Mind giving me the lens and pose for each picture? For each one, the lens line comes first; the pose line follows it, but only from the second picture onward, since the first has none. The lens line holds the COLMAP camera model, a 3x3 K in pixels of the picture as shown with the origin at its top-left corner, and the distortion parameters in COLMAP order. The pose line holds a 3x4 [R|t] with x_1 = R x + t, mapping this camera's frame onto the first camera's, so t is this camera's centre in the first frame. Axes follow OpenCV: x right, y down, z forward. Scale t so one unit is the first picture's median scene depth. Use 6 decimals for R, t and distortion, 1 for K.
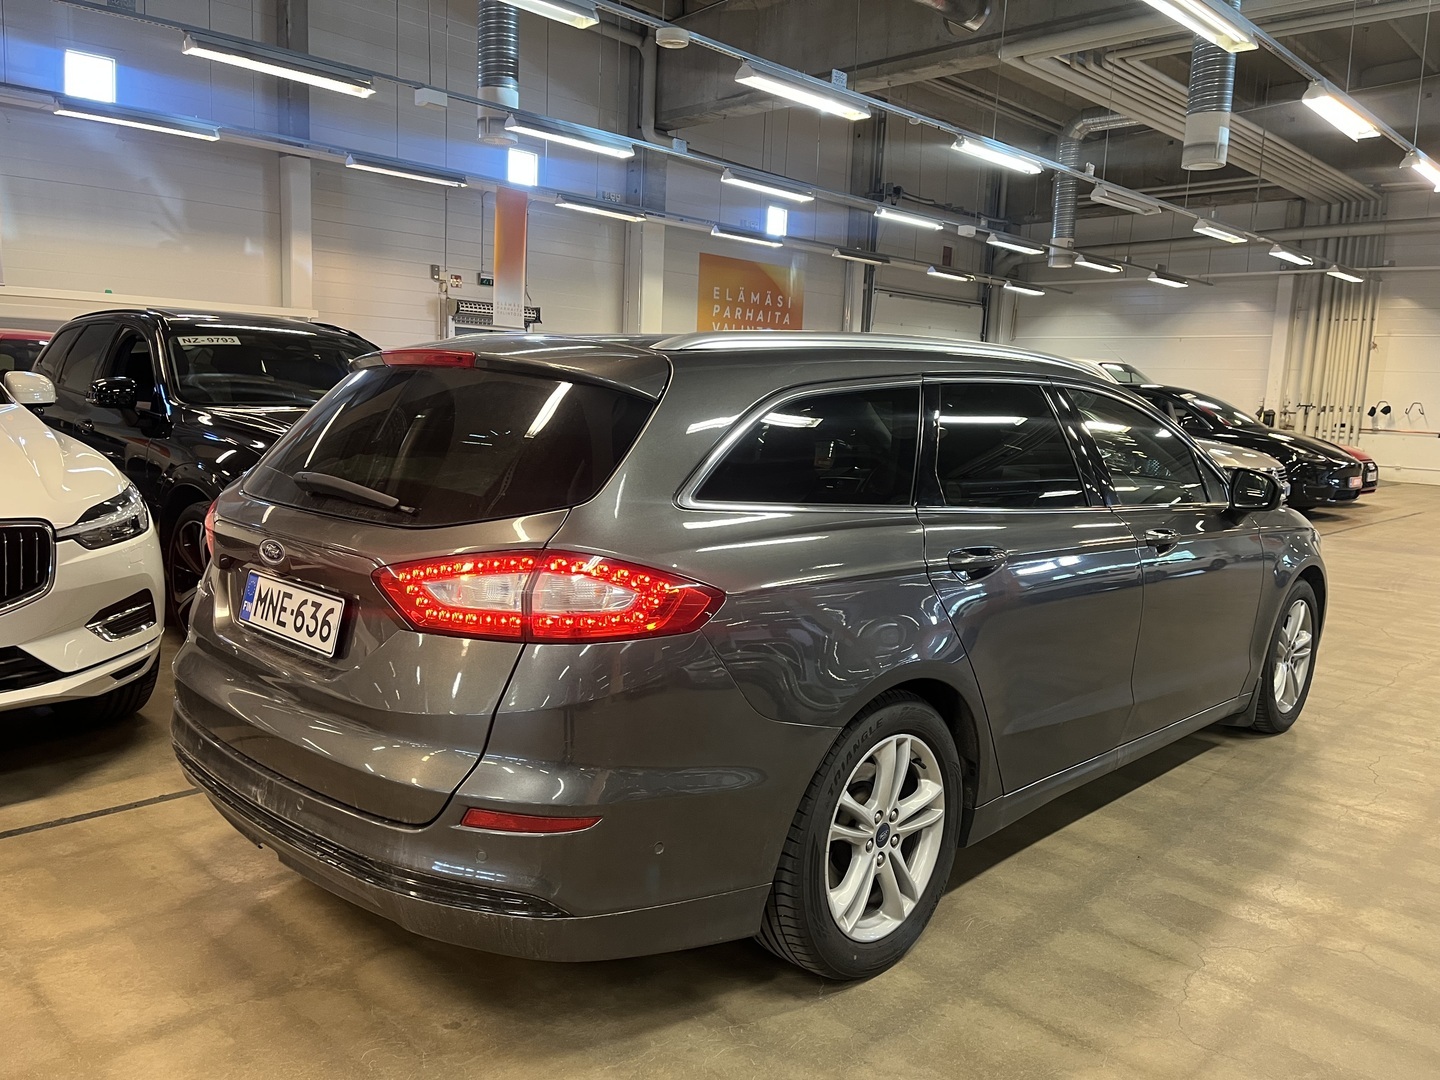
lens RADIAL K [[1092.1, 0, 720.0], [0, 1092.1, 540.0], [0, 0, 1]] dist [-0.005642, -0.007941]
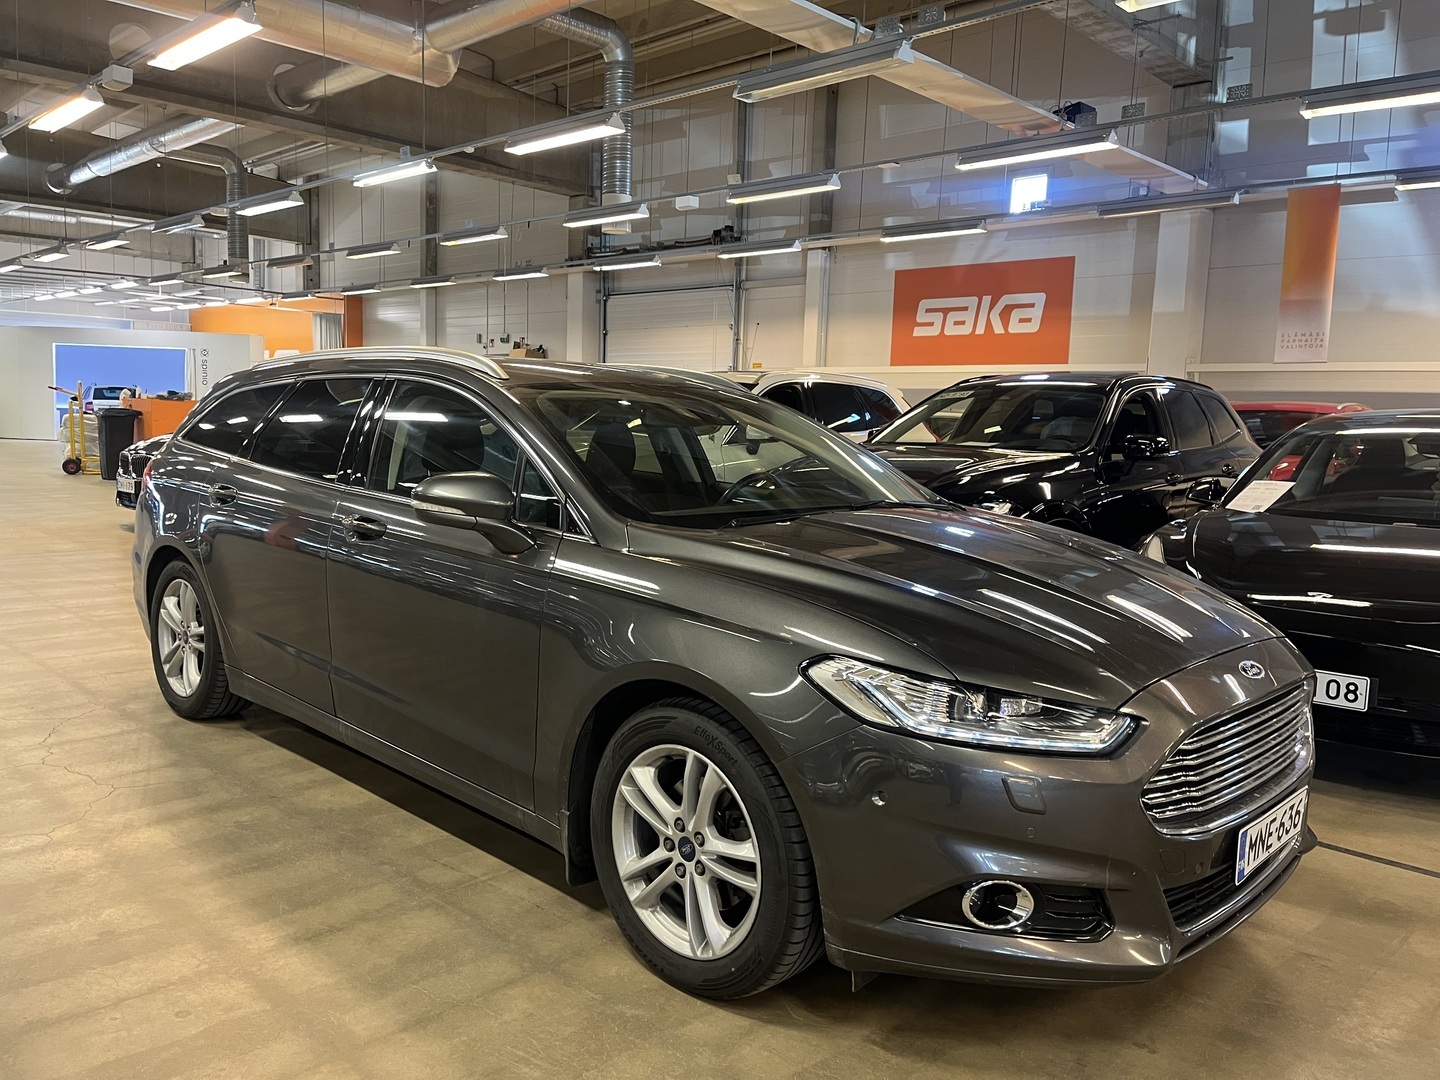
lens RADIAL K [[1134.8, 0, 720.0], [0, 1134.8, 540.0], [0, 0, 1]] dist [-0.011962, -0.007755]
pose [[-0.006364, 0.066019, -0.997798, 1.489922], [-0.170258, 0.983178, 0.066138, -0.108816], [0.985379, 0.170304, 0.004984, 1.393937]]
